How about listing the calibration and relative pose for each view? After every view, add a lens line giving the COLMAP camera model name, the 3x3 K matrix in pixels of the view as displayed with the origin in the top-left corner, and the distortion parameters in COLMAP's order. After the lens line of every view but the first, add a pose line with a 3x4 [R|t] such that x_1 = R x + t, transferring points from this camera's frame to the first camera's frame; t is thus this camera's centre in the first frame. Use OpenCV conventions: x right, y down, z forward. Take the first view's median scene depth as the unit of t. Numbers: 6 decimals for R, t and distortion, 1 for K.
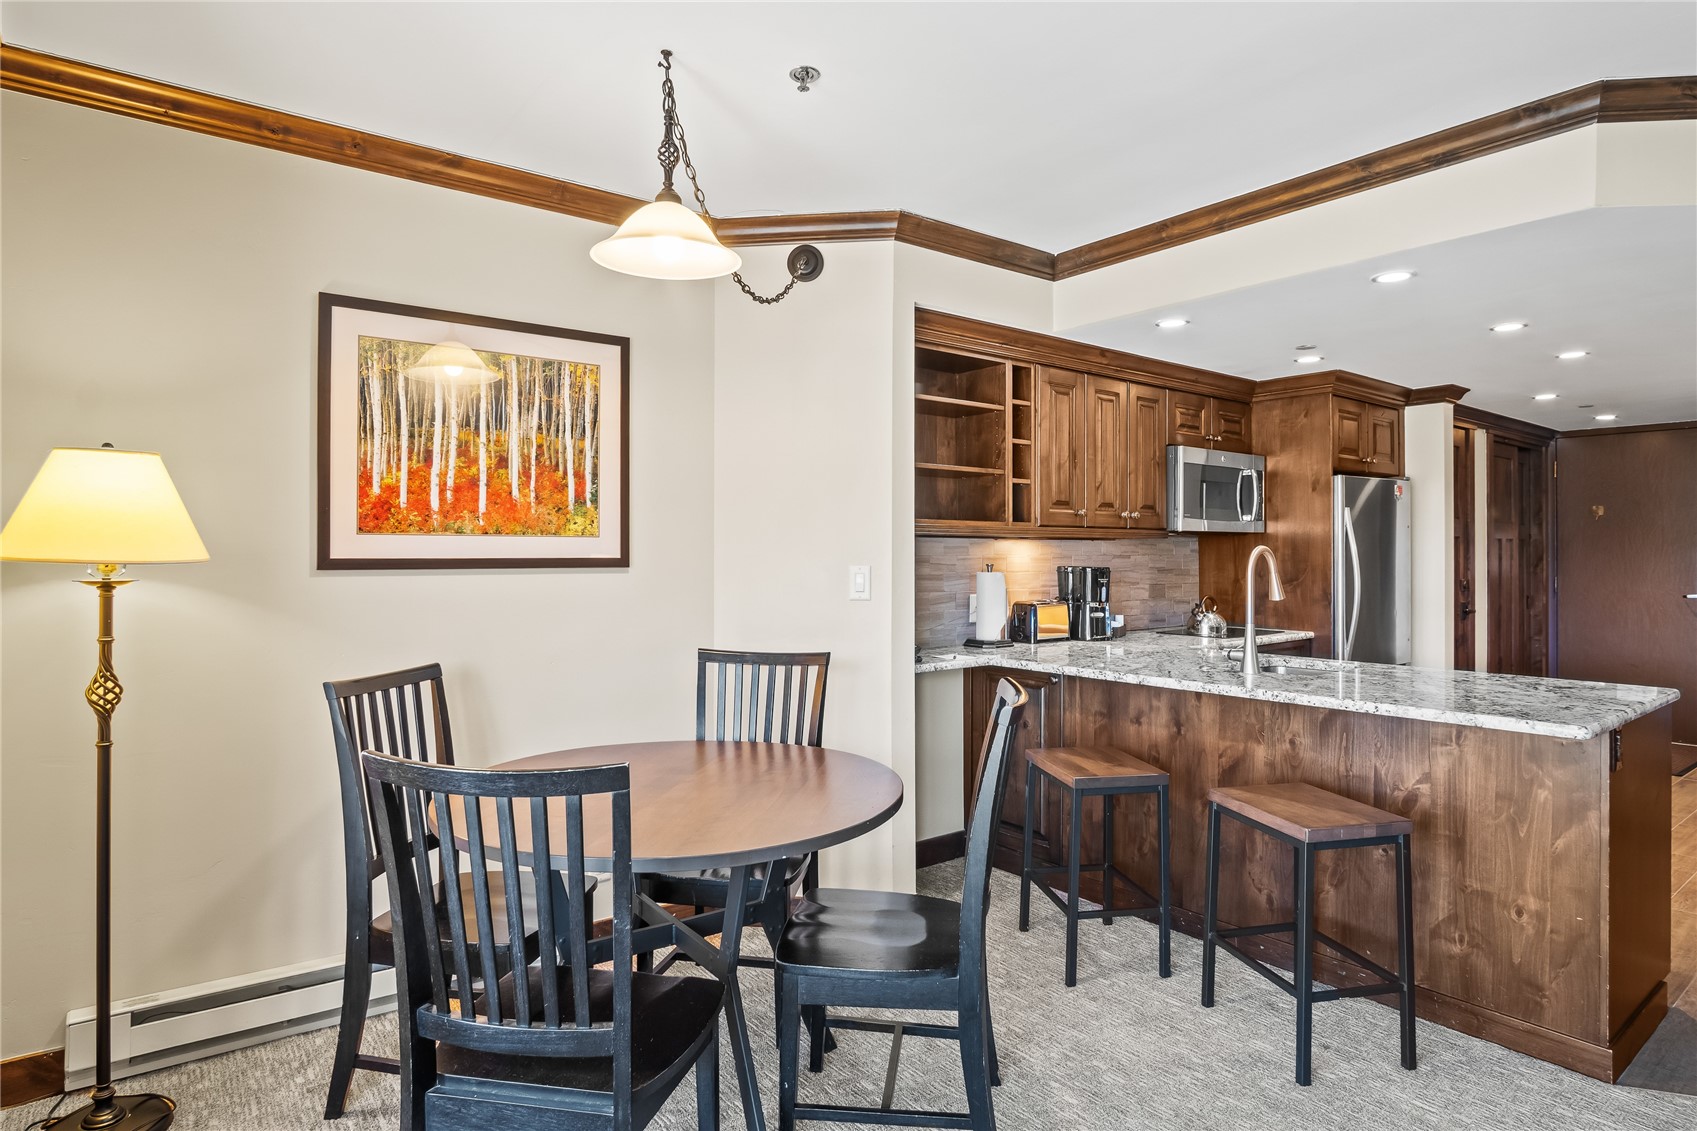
lens RADIAL K [[942.8, 0, 855.7], [0, 942.8, 547.4], [0, 0, 1]] dist [-0.031338, 0.008530]
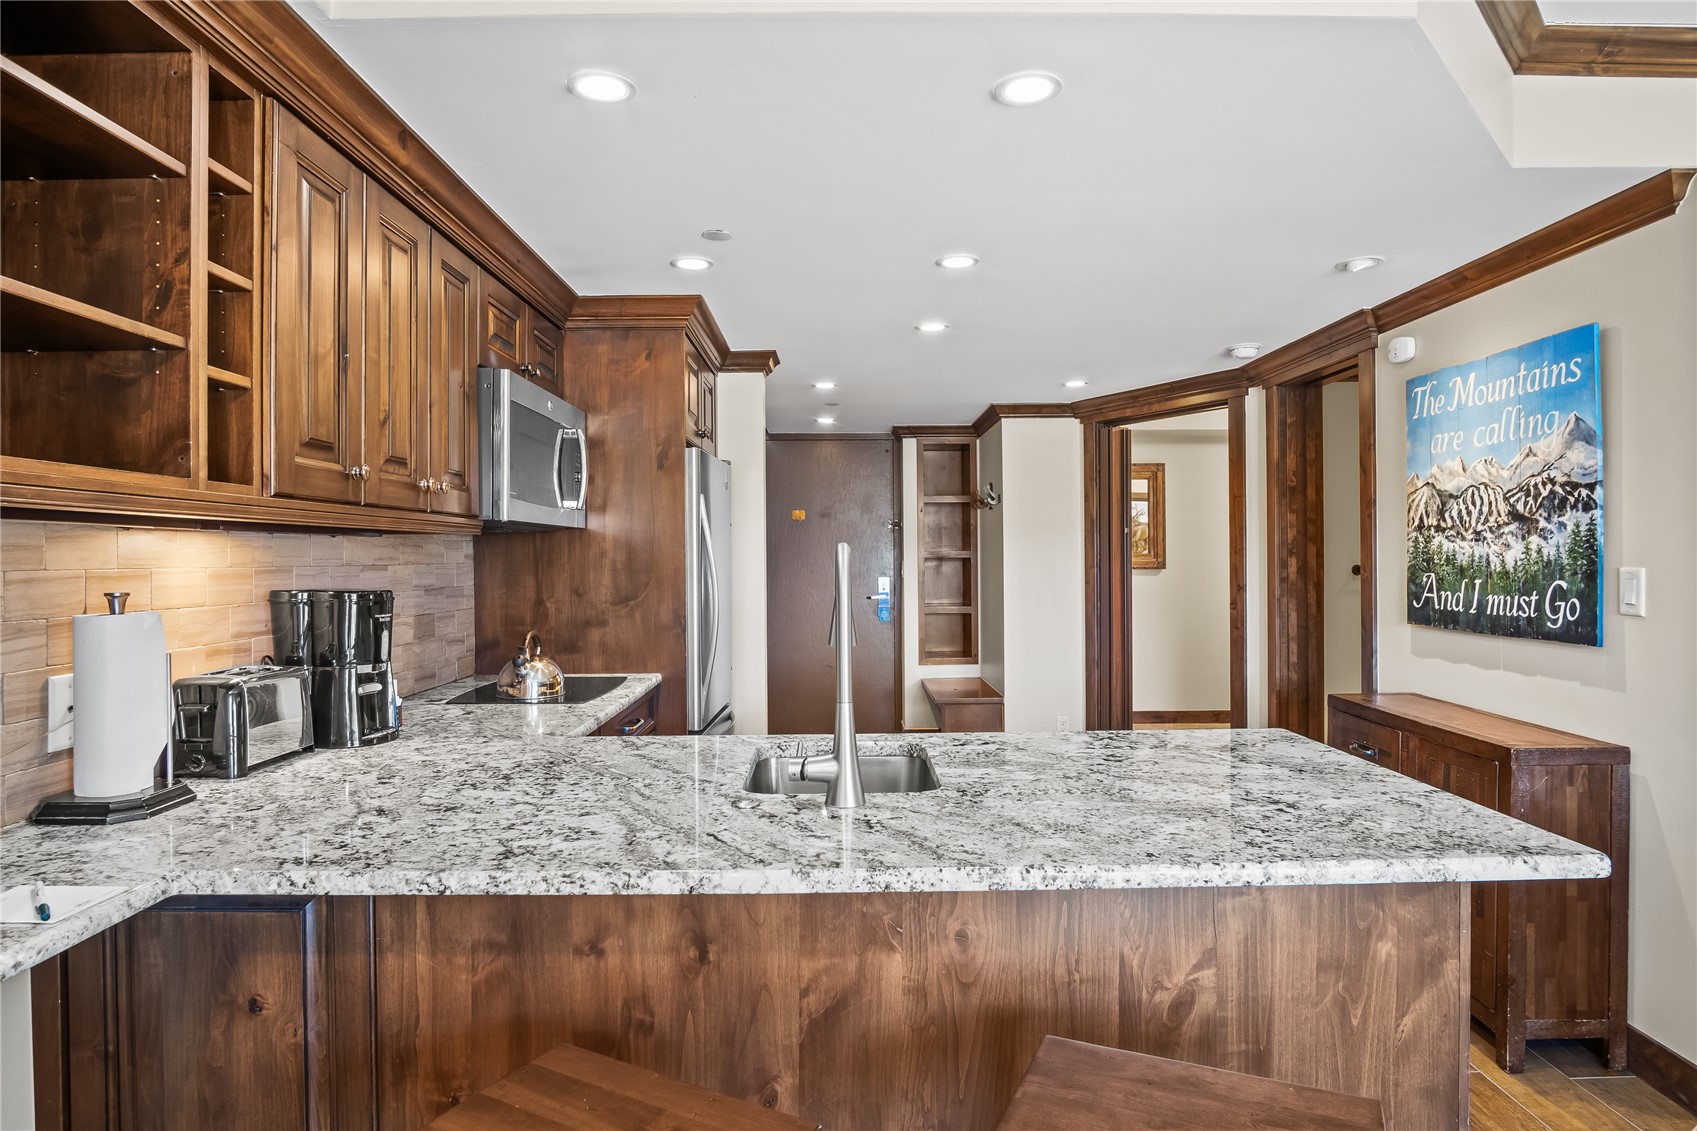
lens RADIAL K [[953.2, 0, 852.4], [0, 953.2, 555.8], [0, 0, 1]] dist [-0.034646, 0.009893]
pose [[0.607574, -0.003914, 0.794253, 0.027506], [0.003201, 0.999992, 0.002480, 0.003578], [-0.794257, 0.001036, 0.607582, 0.634858]]
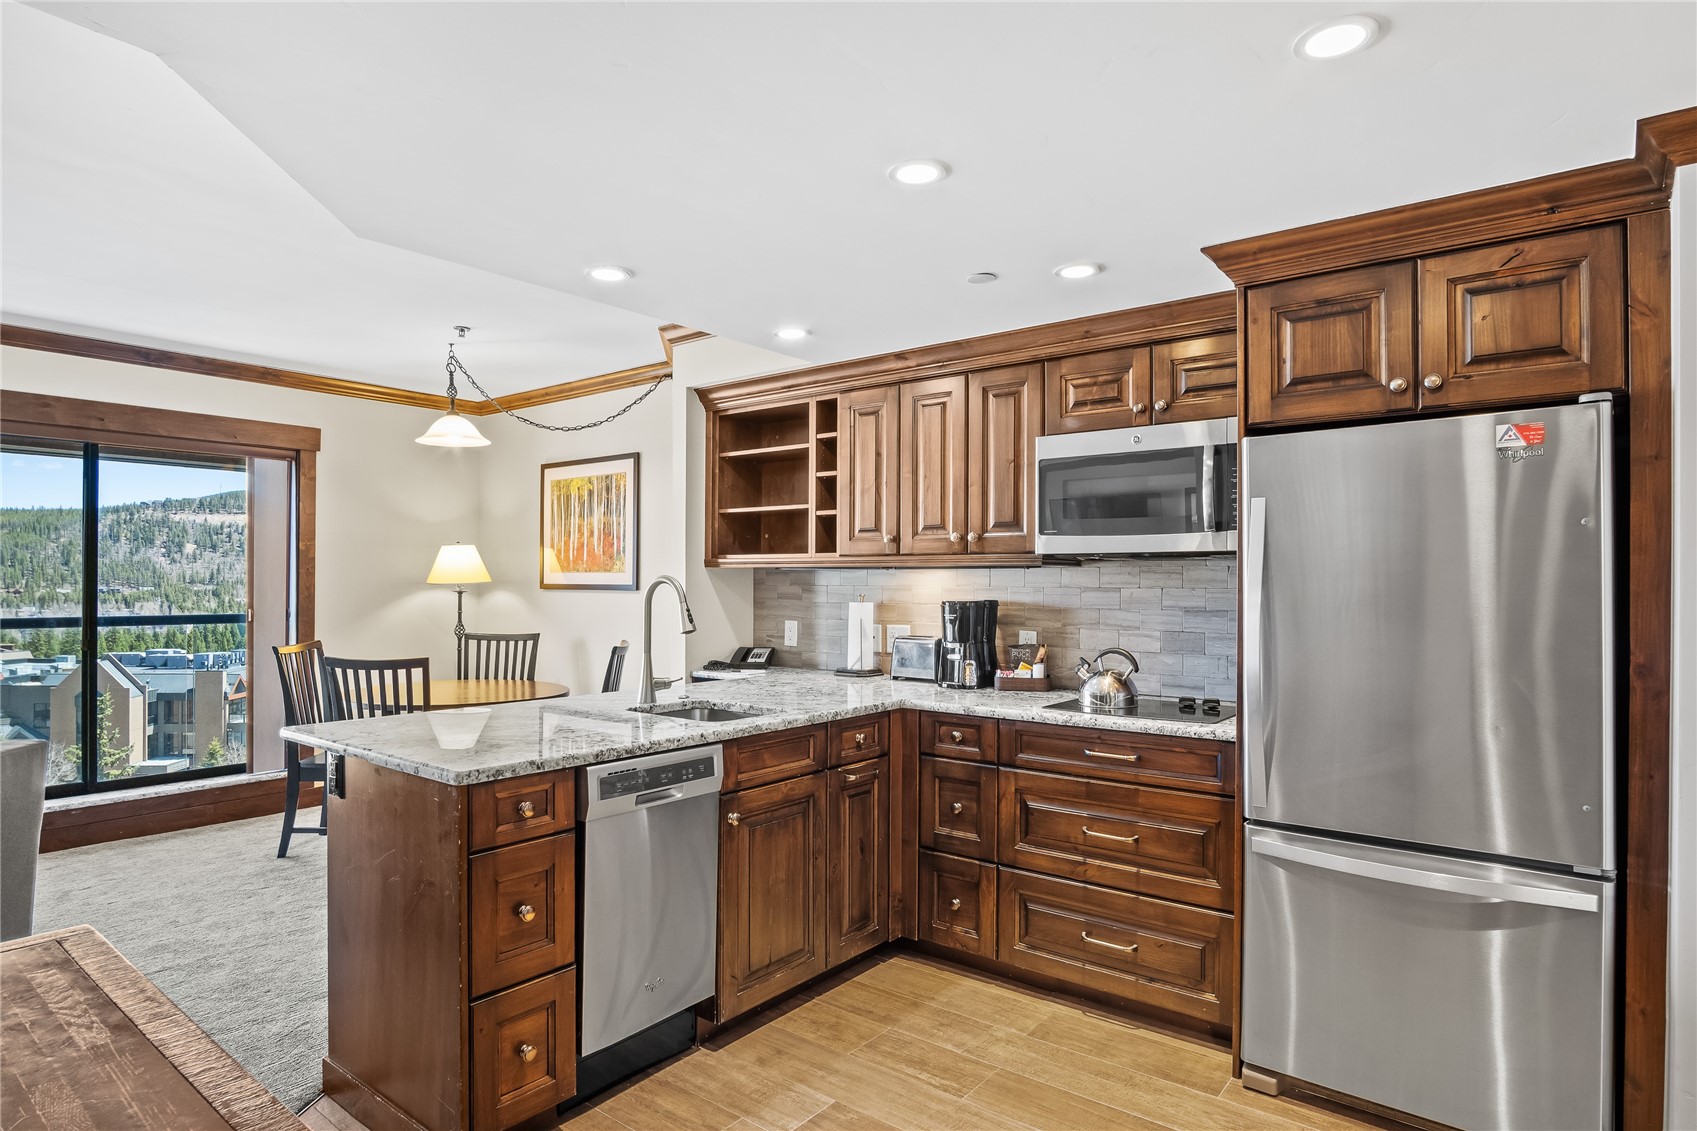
lens RADIAL K [[930.4, 0, 844.2], [0, 930.4, 580.1], [0, 0, 1]] dist [-0.027113, 0.003660]
pose [[0.231350, -0.000459, -0.972870, 1.311837], [0.000886, 1.000000, -0.000261, 0.003313], [0.972870, -0.000802, 0.231350, 0.889928]]
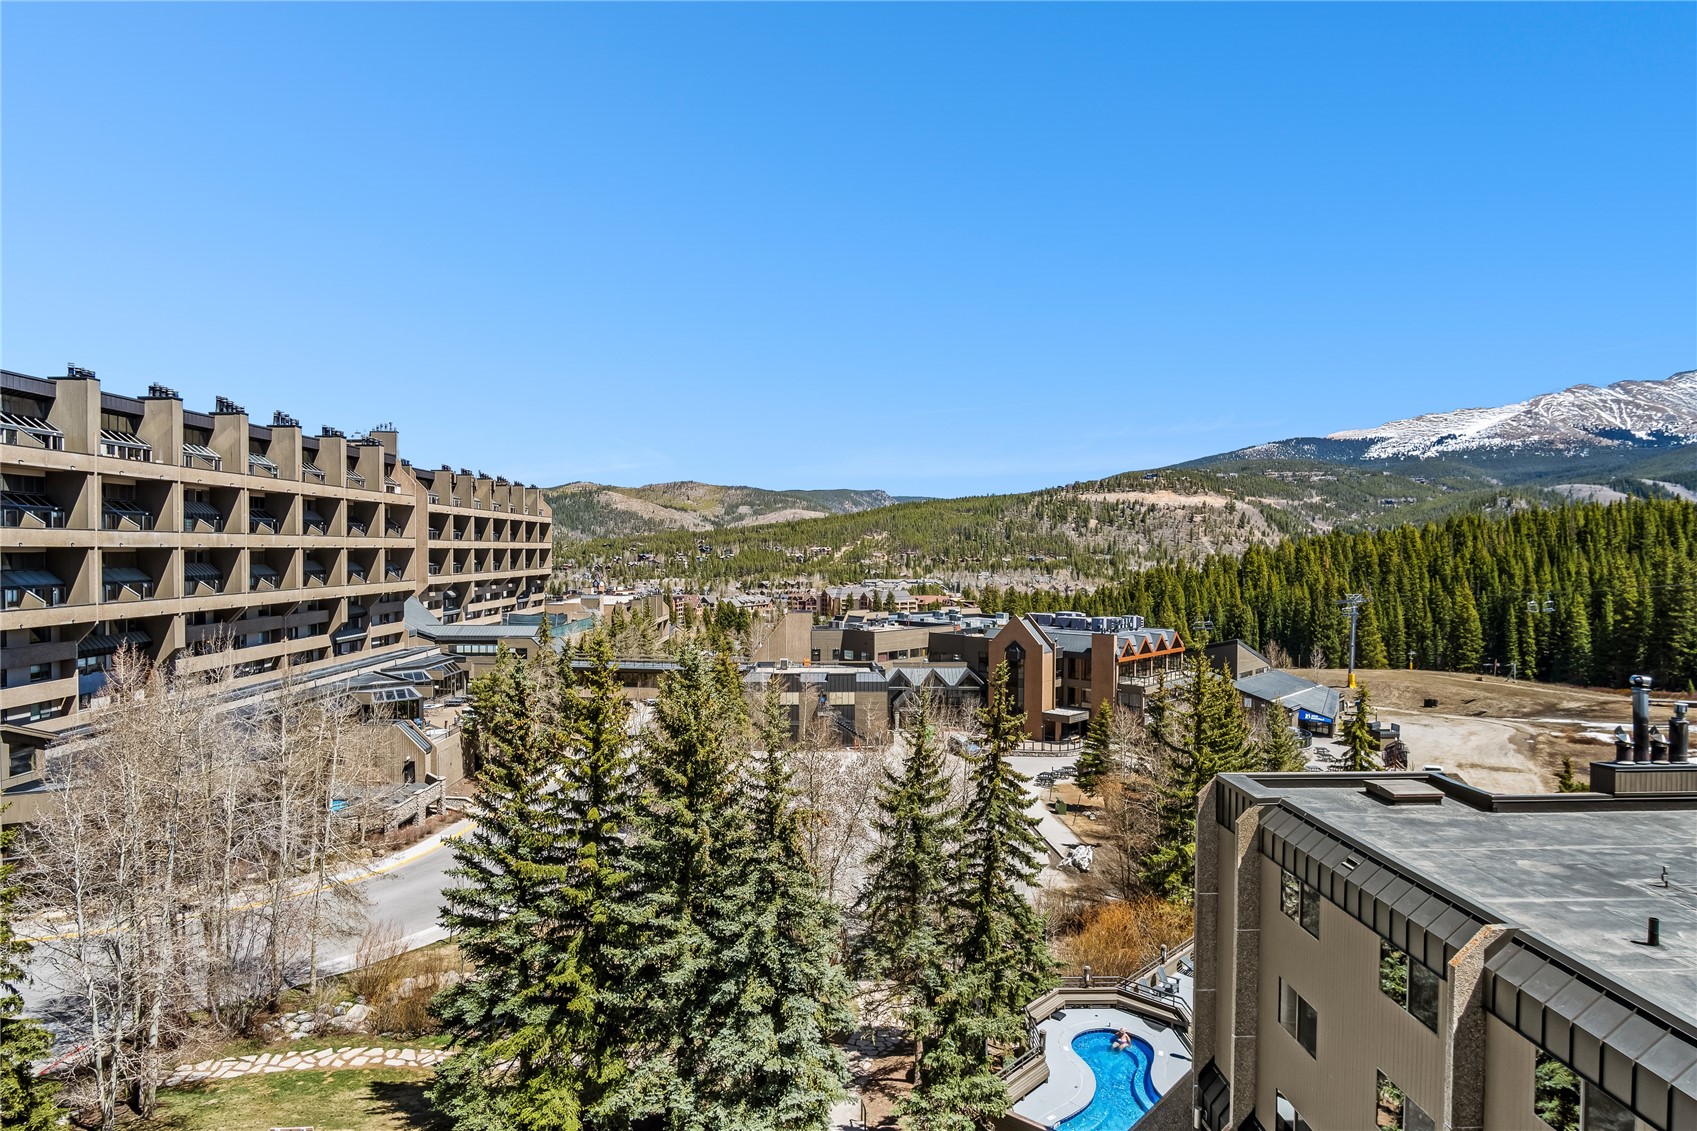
lens RADIAL K [[937.5, 0, 844.3], [0, 937.5, 563.3], [0, 0, 1]] dist [-0.039308, 0.011880]
pose [[-0.601974, 0.011048, -0.798439, -0.688846], [0.002214, 0.999924, 0.012167, -0.005513], [0.798512, 0.005557, -0.601953, 0.275316]]
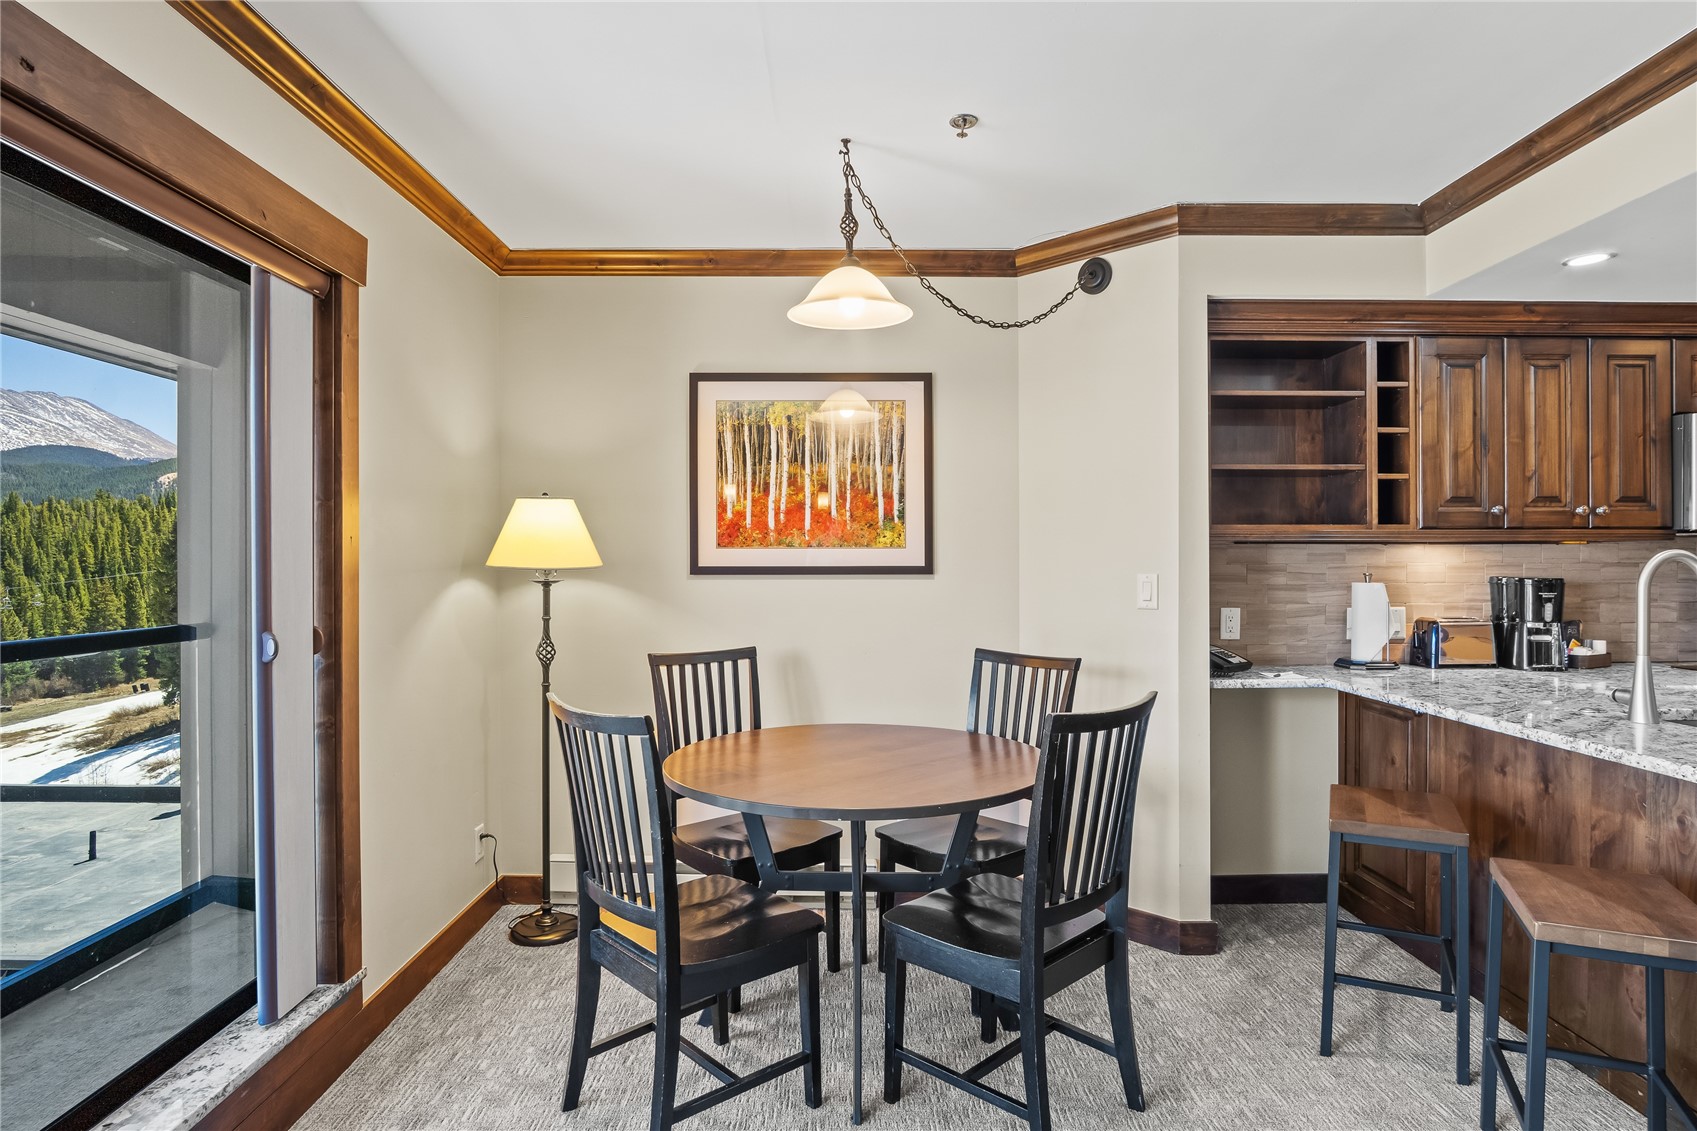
lens RADIAL K [[920.7, 0, 849.1], [0, 920.7, 561.3], [0, 0, 1]] dist [-0.033486, 0.009068]
pose [[0.790318, -0.002784, -0.612690, 0.330171], [0.006360, 0.999973, 0.003660, 0.000611], [0.612664, -0.006789, 0.790315, 0.051051]]
